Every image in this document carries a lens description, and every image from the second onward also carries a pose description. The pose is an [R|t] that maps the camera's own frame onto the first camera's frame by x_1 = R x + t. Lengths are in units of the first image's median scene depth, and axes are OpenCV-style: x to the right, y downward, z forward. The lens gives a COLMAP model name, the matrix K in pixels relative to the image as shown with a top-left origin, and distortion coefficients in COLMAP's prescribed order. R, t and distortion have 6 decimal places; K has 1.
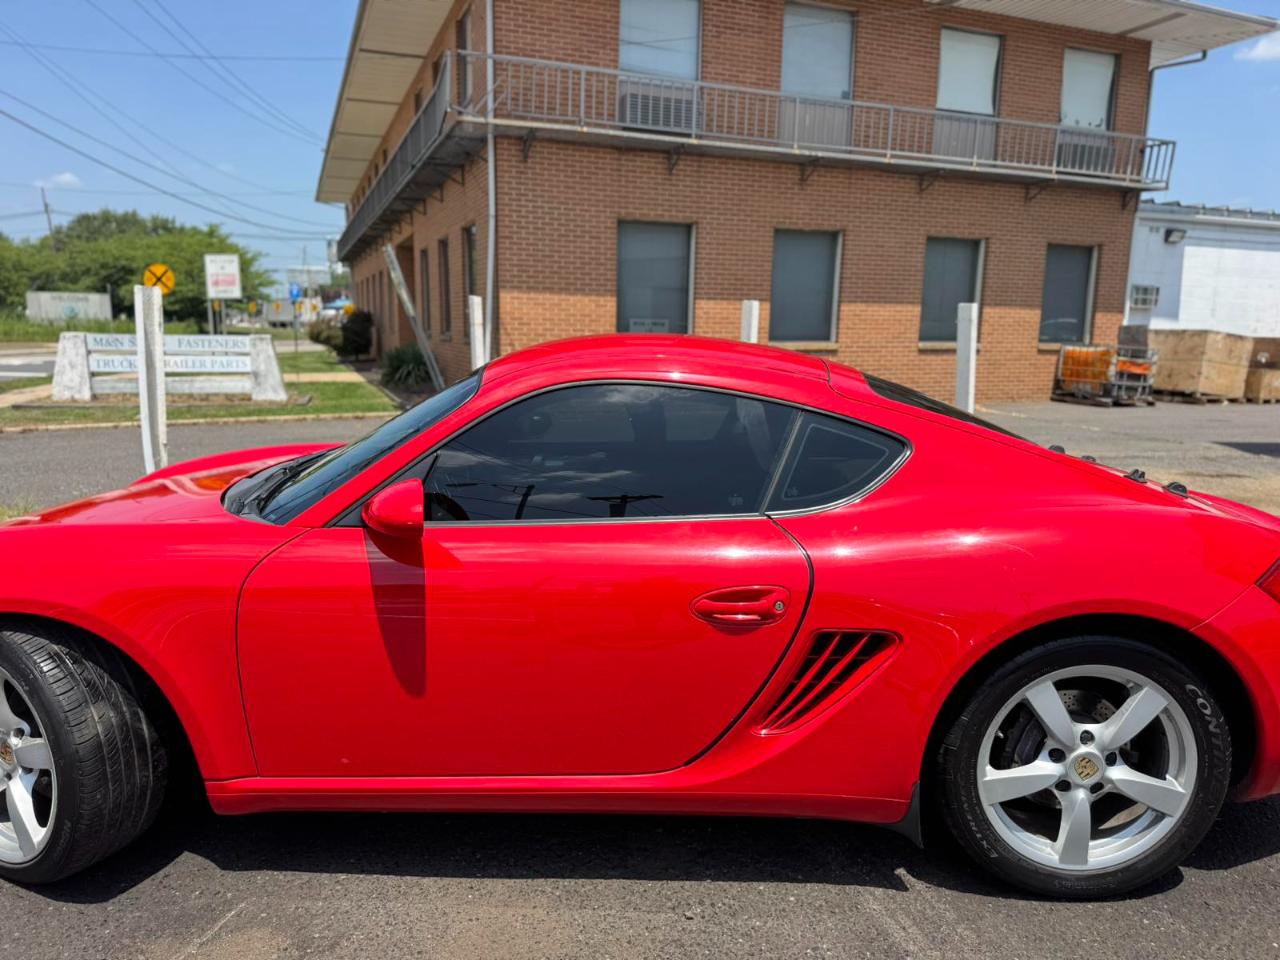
lens RADIAL K [[931.7, 0, 641.1], [0, 931.7, 486.3], [0, 0, 1]] dist [0.013830, -0.027872]
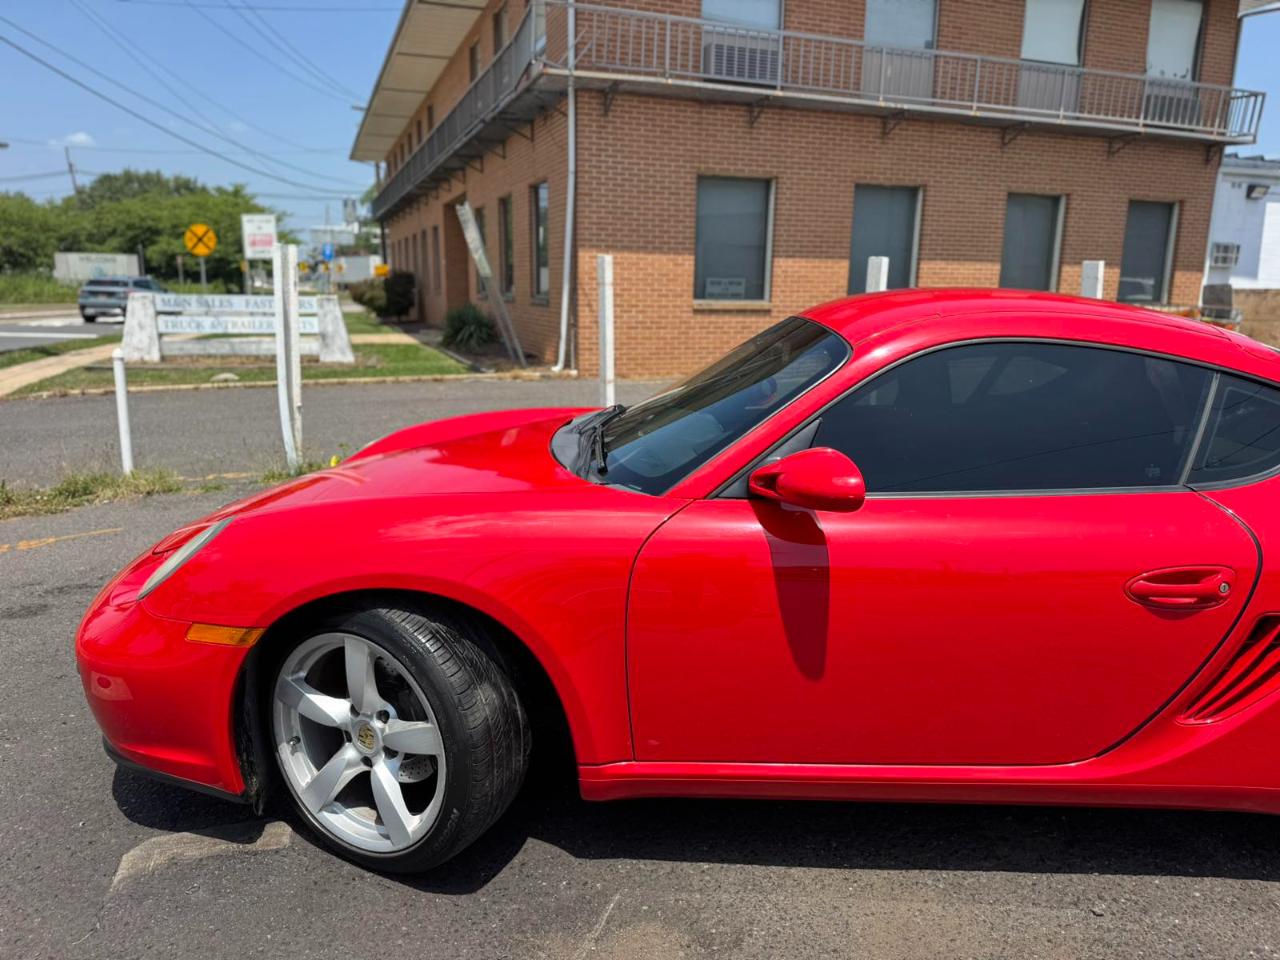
lens RADIAL K [[931.7, 0, 641.1], [0, 931.7, 486.3], [0, 0, 1]] dist [0.013830, -0.027872]
pose [[0.999836, 0.002390, -0.017949, -0.057893], [-0.001658, 0.999170, 0.040704, -0.000949], [0.018031, -0.040667, 0.999010, 0.010289]]
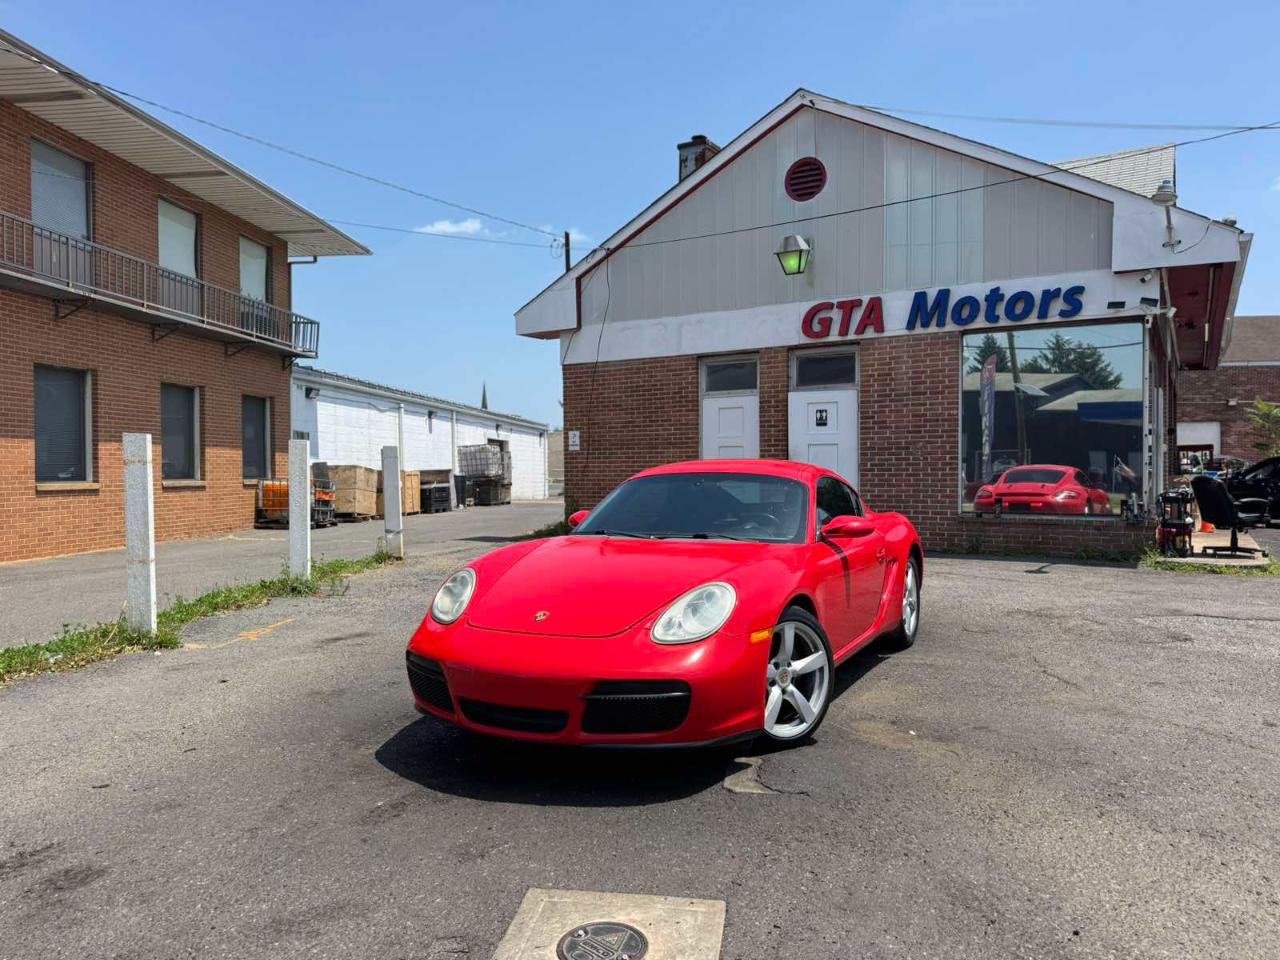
lens RADIAL K [[926.7, 0, 640.0], [0, 926.7, 480.0], [0, 0, 1]] dist [0.032370, 0.000750]
pose [[0.478785, -0.027699, 0.877495, -0.373616], [0.169750, 0.983562, -0.061573, 0.000145], [-0.861365, 0.178435, 0.475617, 0.045440]]
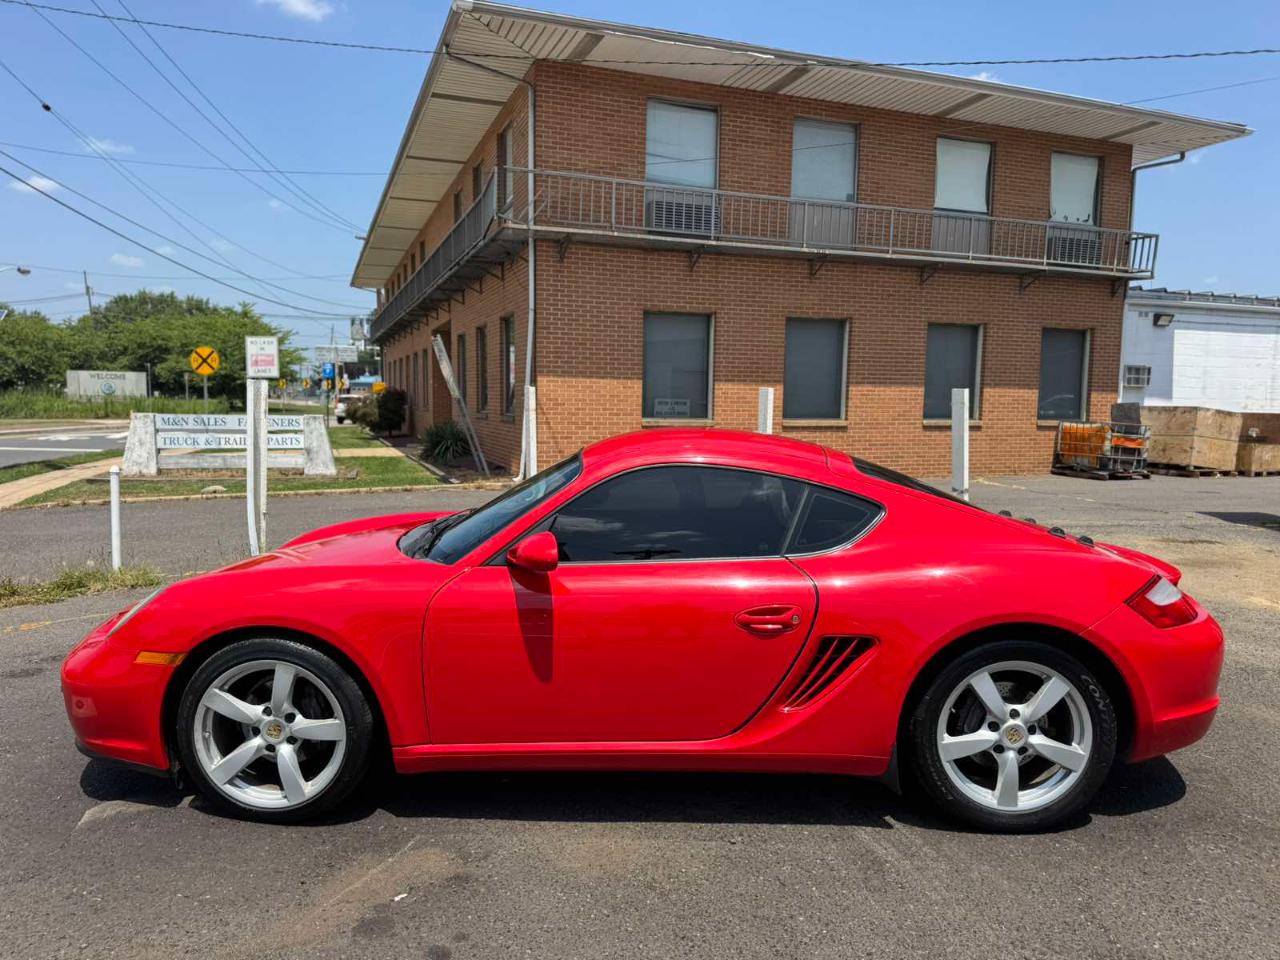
lens RADIAL K [[927.0, 0, 640.0], [0, 927.0, 480.0], [0, 0, 1]] dist [0.034647, -0.059029]
pose [[0.999847, -0.001311, -0.017428, -0.009593], [-0.000164, 0.996434, -0.084374, 0.005011], [0.017477, 0.084364, 0.996282, -0.066110]]
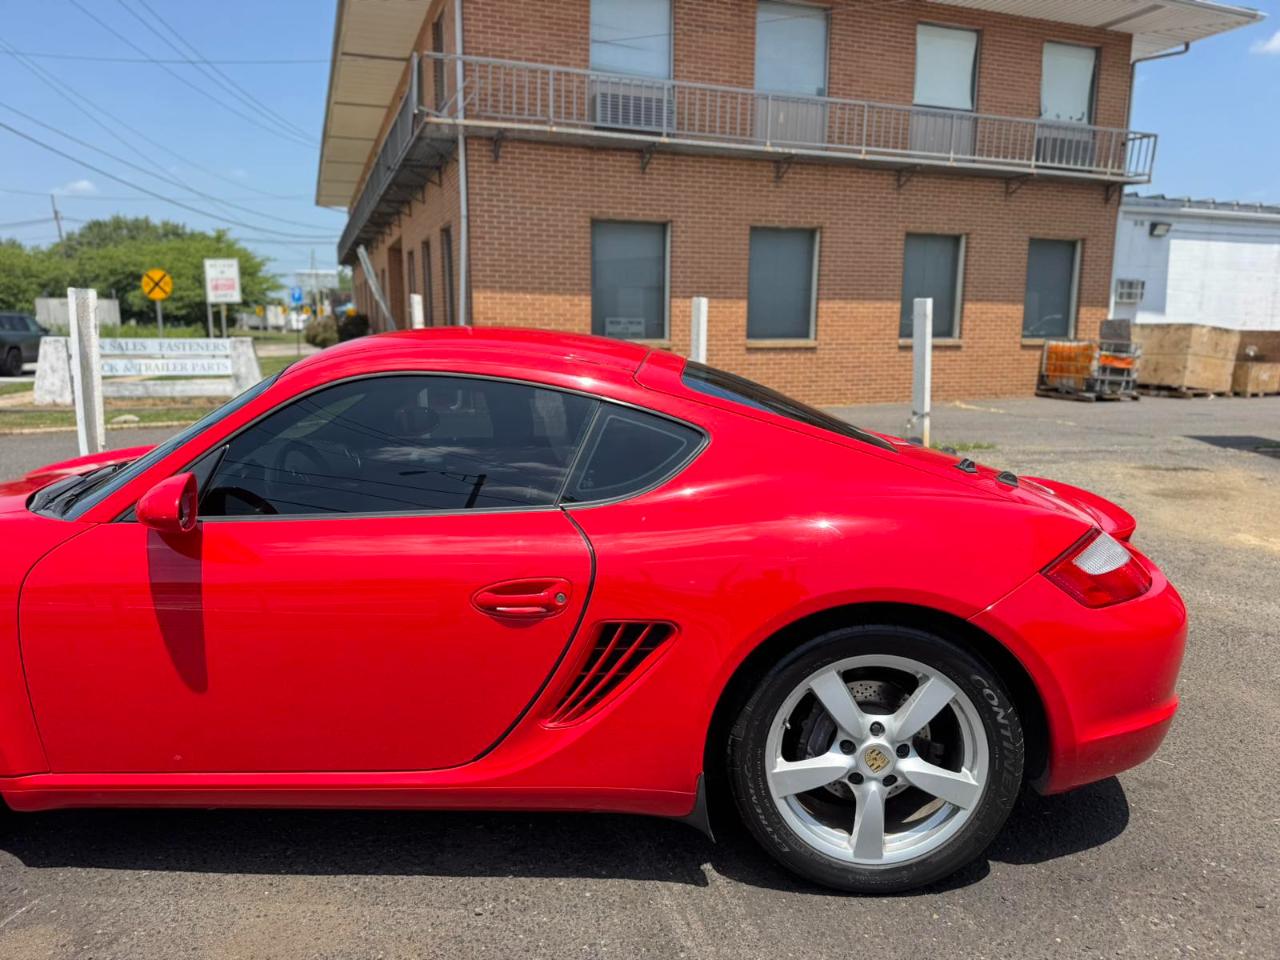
lens RADIAL K [[930.5, 0, 644.1], [0, 930.5, 482.8], [0, 0, 1]] dist [0.018483, -0.033086]
pose [[0.999911, -0.008111, -0.010567, 0.035480], [0.008067, 0.999959, -0.004171, 0.001627], [0.010600, 0.004085, 0.999935, 0.001671]]
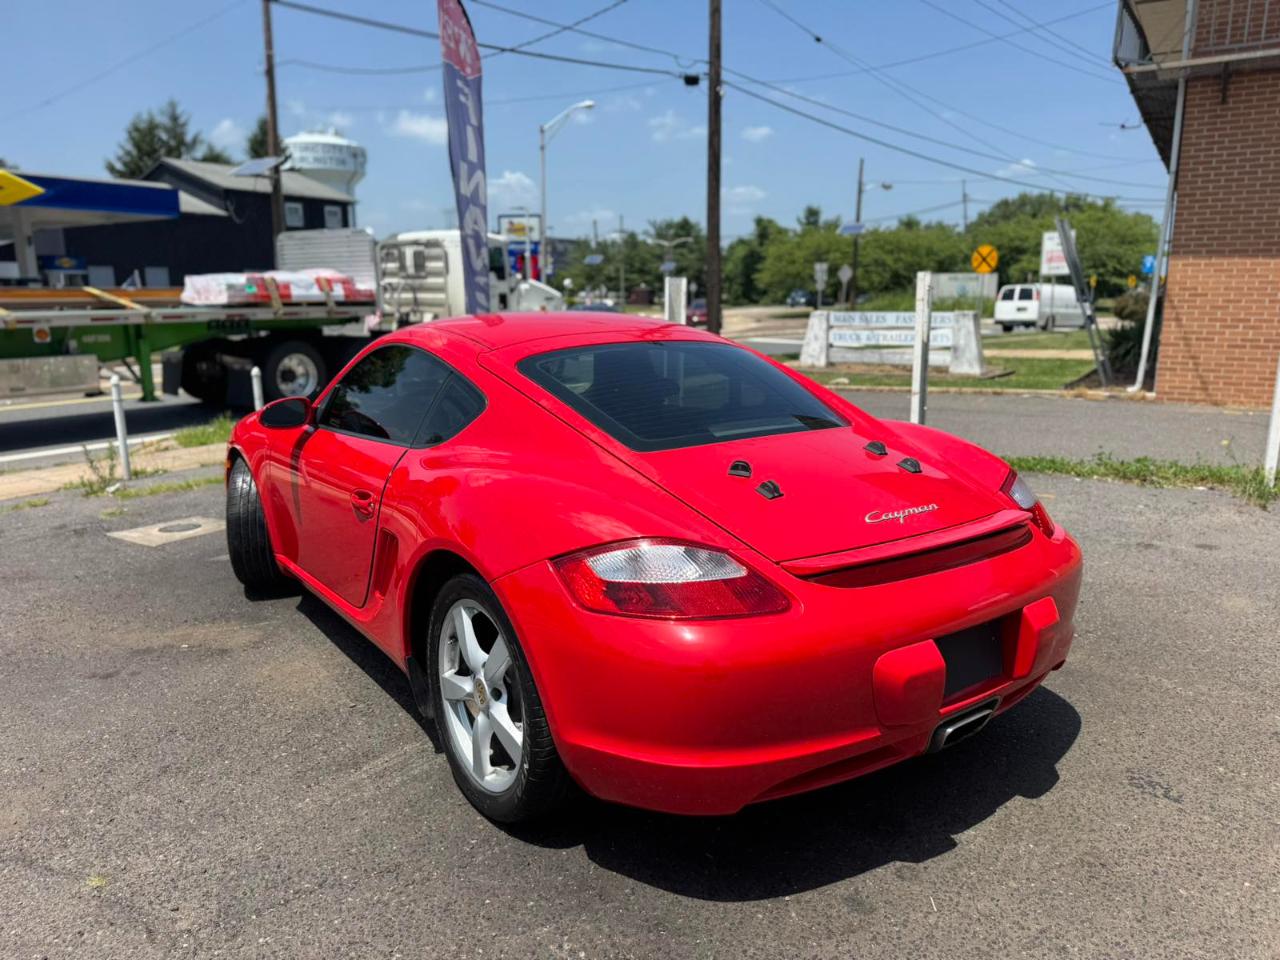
lens RADIAL K [[943.9, 0, 640.1], [0, 943.9, 453.2], [0, 0, 1]] dist [0.008232, 0.002076]
pose [[0.617894, 0.107439, -0.778887, 0.214465], [-0.116159, 0.992223, 0.044716, -0.008849], [0.777634, 0.062845, 0.625569, 0.062049]]
